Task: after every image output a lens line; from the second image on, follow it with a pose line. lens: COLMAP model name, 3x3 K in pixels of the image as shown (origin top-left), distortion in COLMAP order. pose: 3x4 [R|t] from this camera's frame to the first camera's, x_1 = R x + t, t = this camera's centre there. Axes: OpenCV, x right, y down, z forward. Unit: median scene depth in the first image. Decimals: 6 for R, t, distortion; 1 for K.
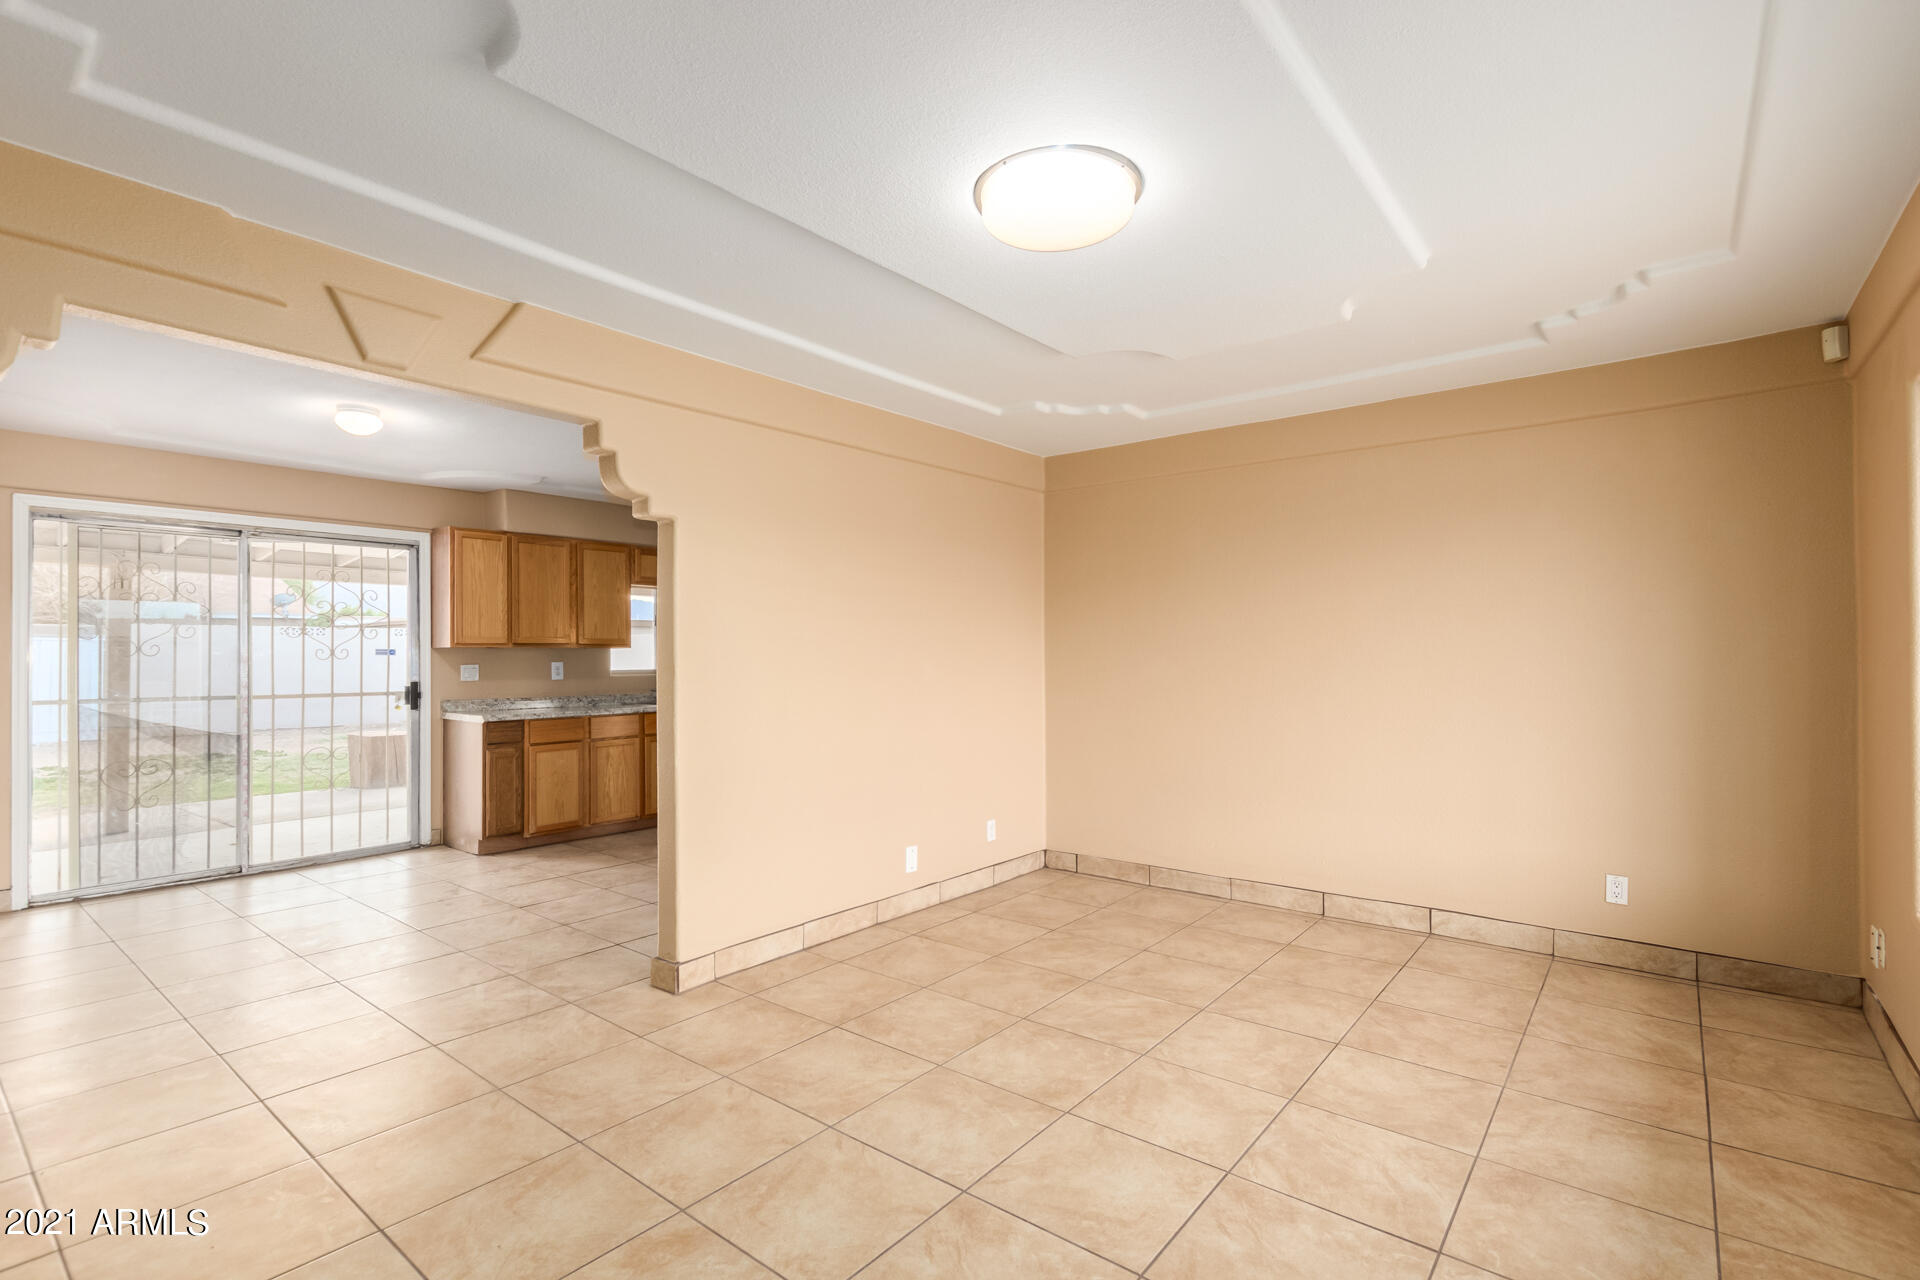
lens RADIAL K [[891.5, 0, 957.4], [0, 891.5, 642.7], [0, 0, 1]] dist [0.005833, -0.001105]
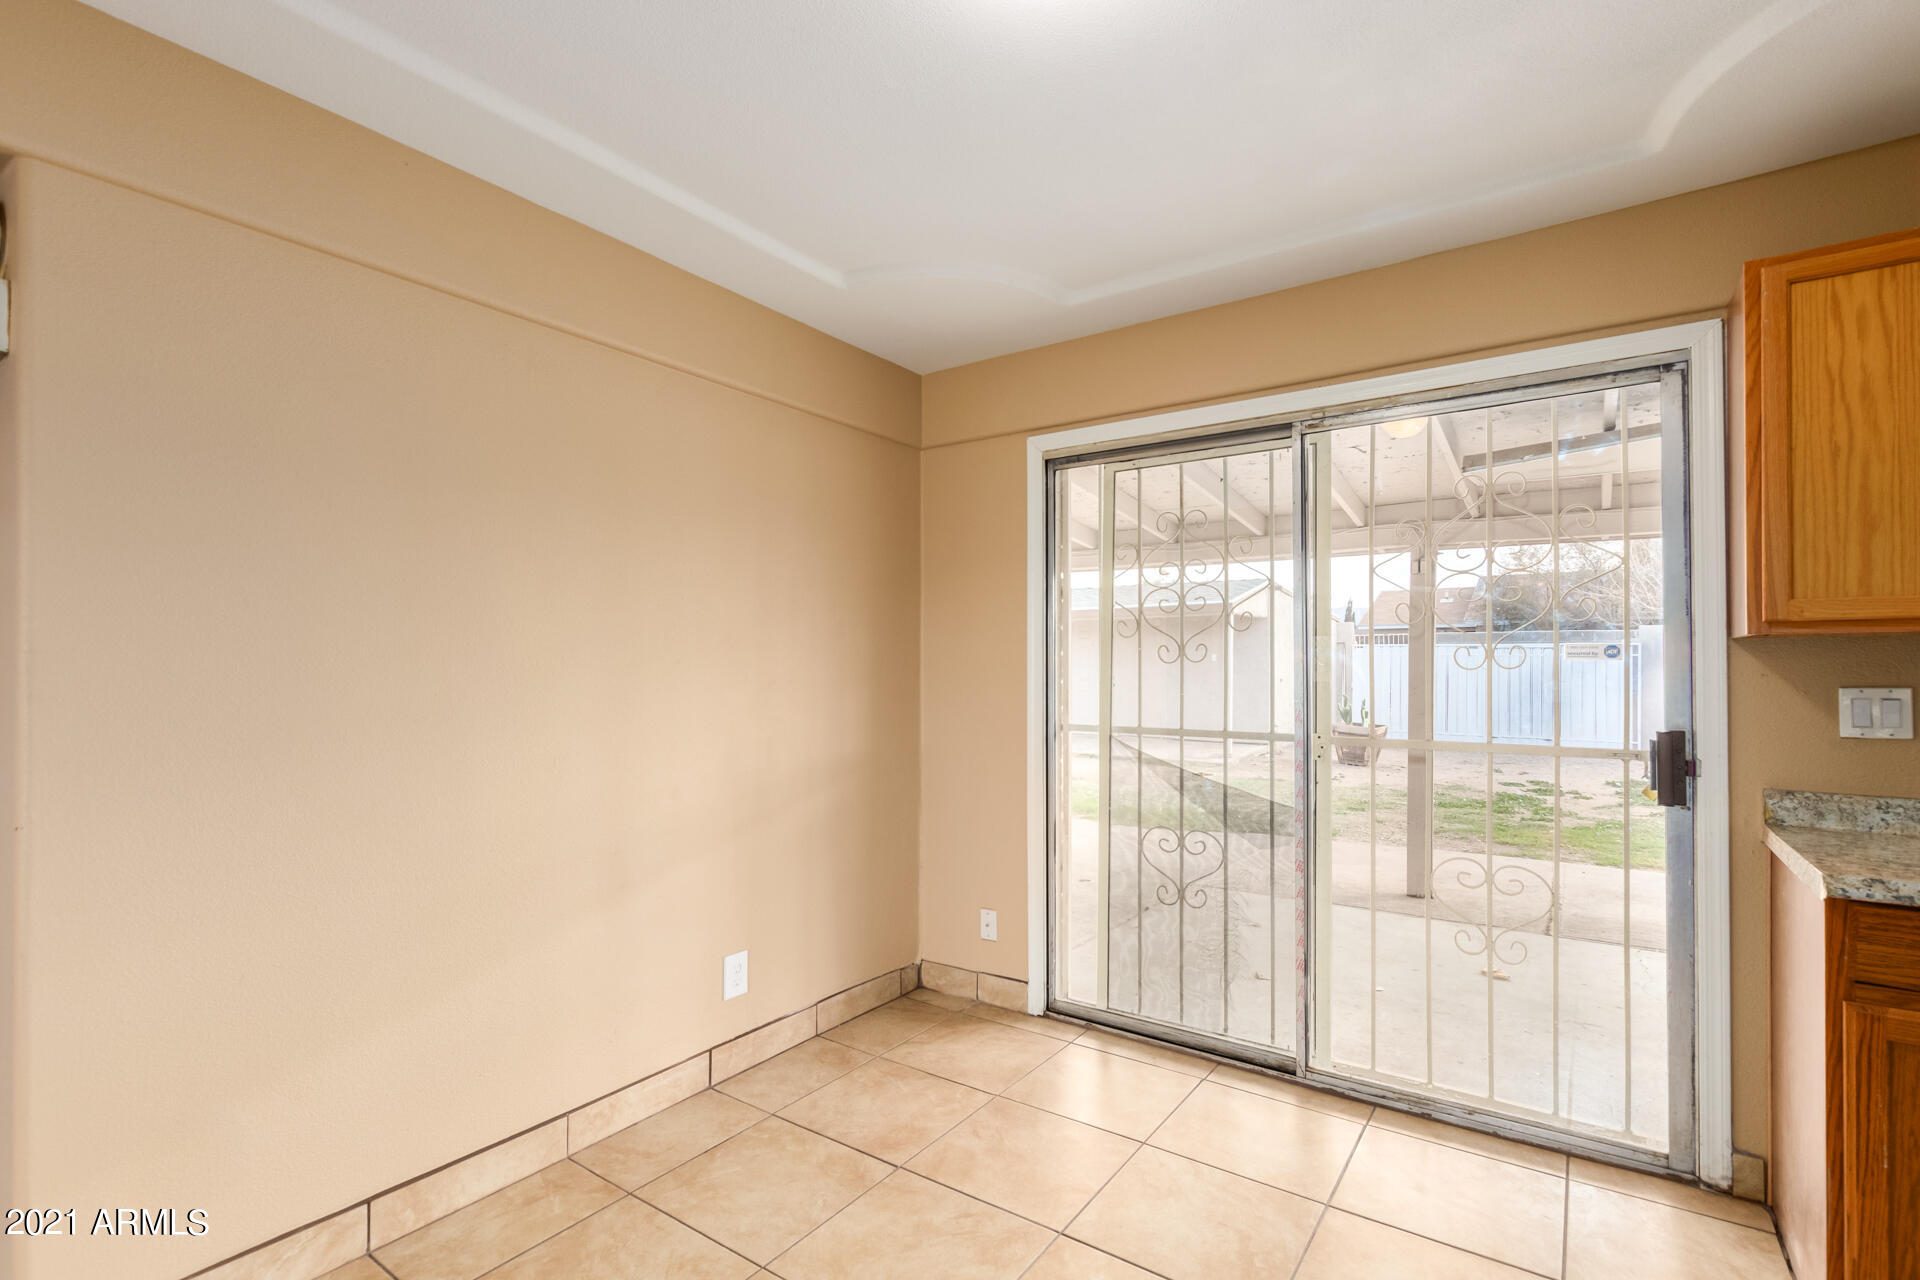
lens RADIAL K [[891.5, 0, 967.0], [0, 891.5, 657.3], [0, 0, 1]] dist [0.005833, -0.001105]
pose [[0.054658, -0.007362, -0.998478, -0.265973], [0.015995, 0.999851, -0.006496, 0.011473], [0.998377, -0.015615, 0.054767, 0.719816]]
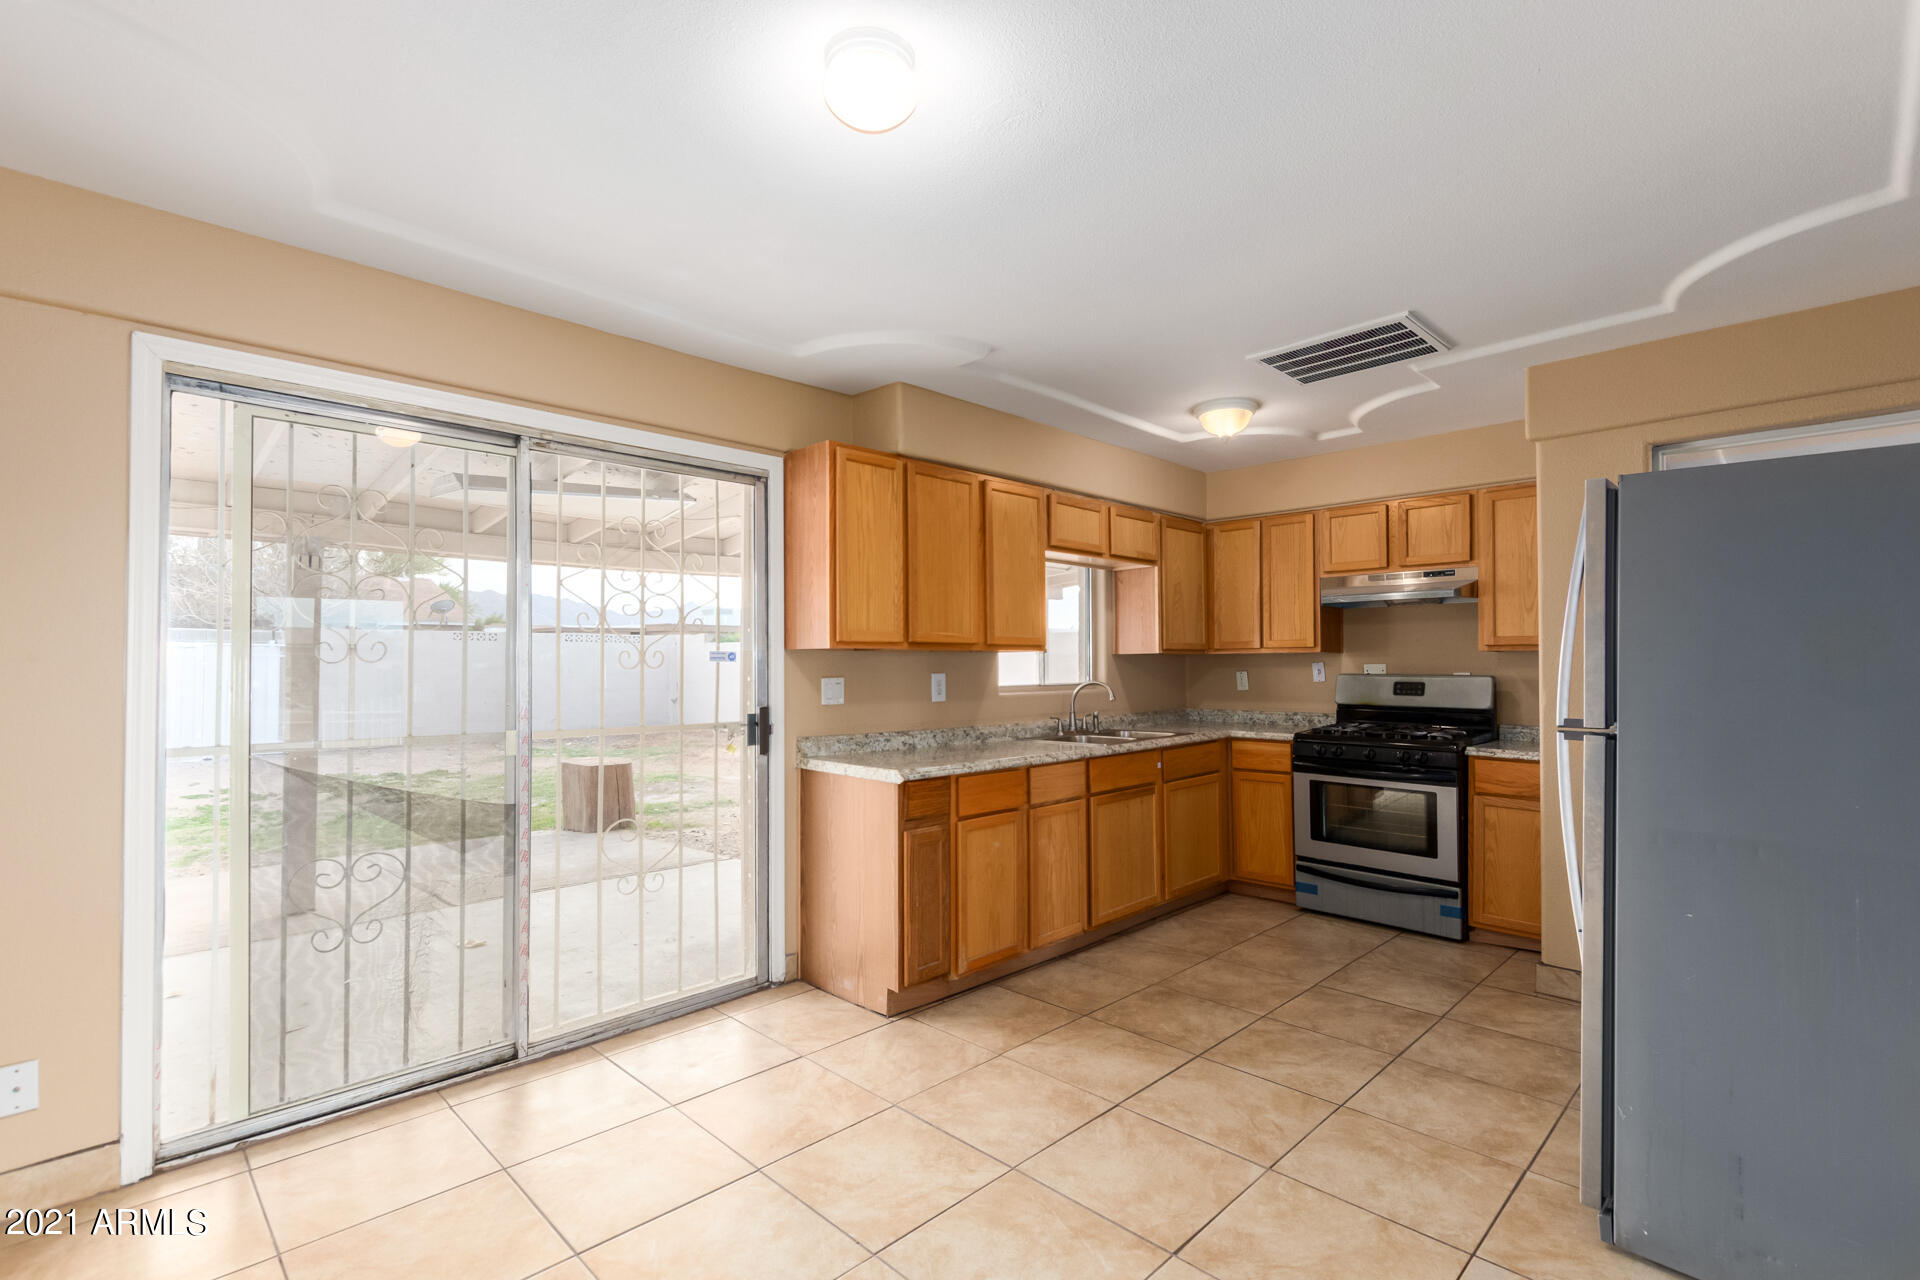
lens RADIAL K [[891.5, 0, 947.6], [0, 891.5, 641.7], [0, 0, 1]] dist [0.005833, -0.001105]
pose [[0.993126, -0.001987, -0.117033, -0.436981], [0.000614, 0.999931, -0.011770, 0.007925], [0.117048, 0.011618, 0.993058, 0.447956]]
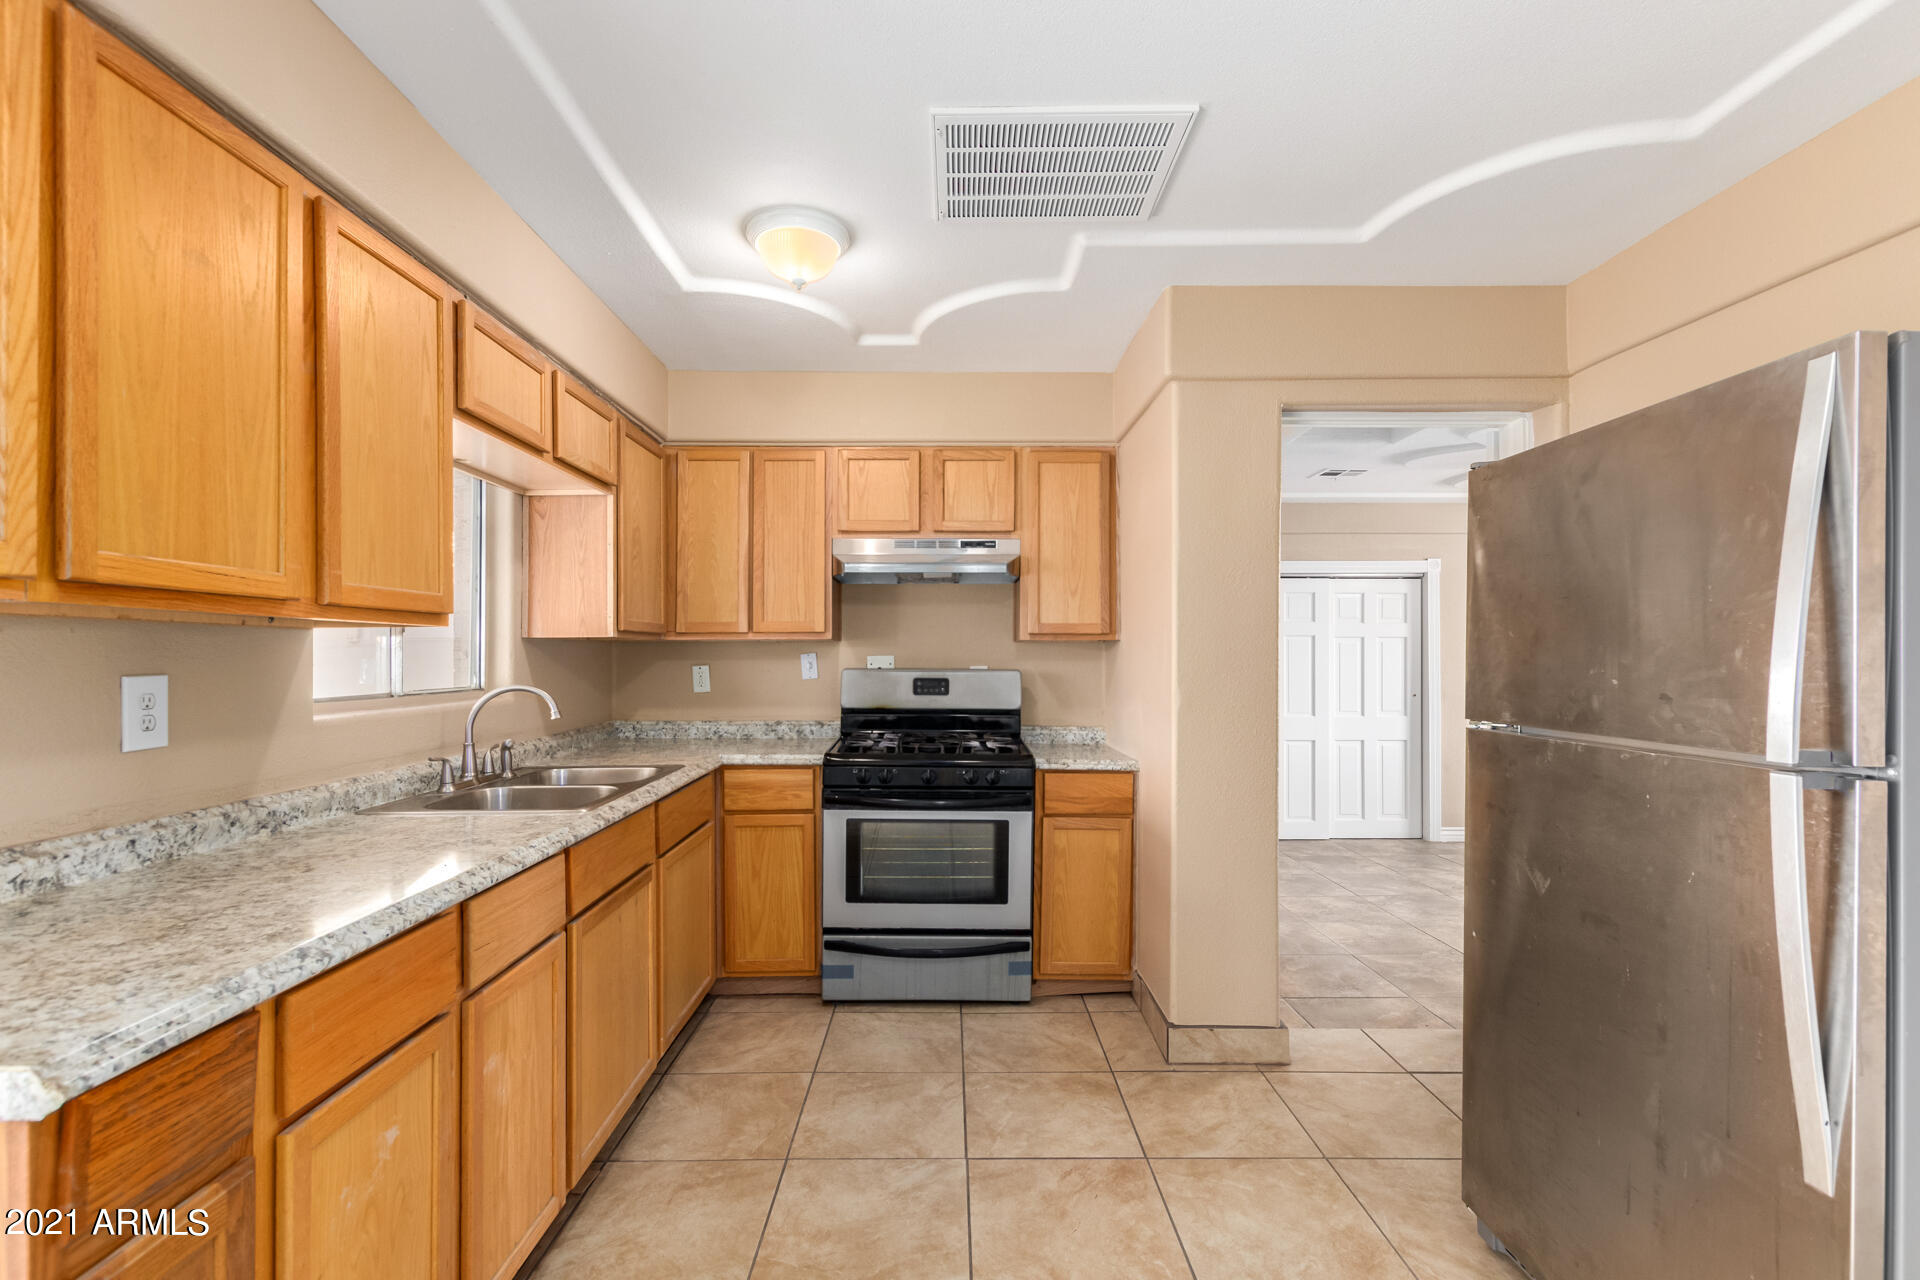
lens RADIAL K [[891.5, 0, 965.8], [0, 891.5, 645.0], [0, 0, 1]] dist [0.005833, -0.001105]
pose [[0.776820, 0.011427, 0.629619, -0.508285], [-0.011924, 0.999923, -0.003436, 0.013310], [-0.629609, -0.004838, 0.776897, 0.796811]]
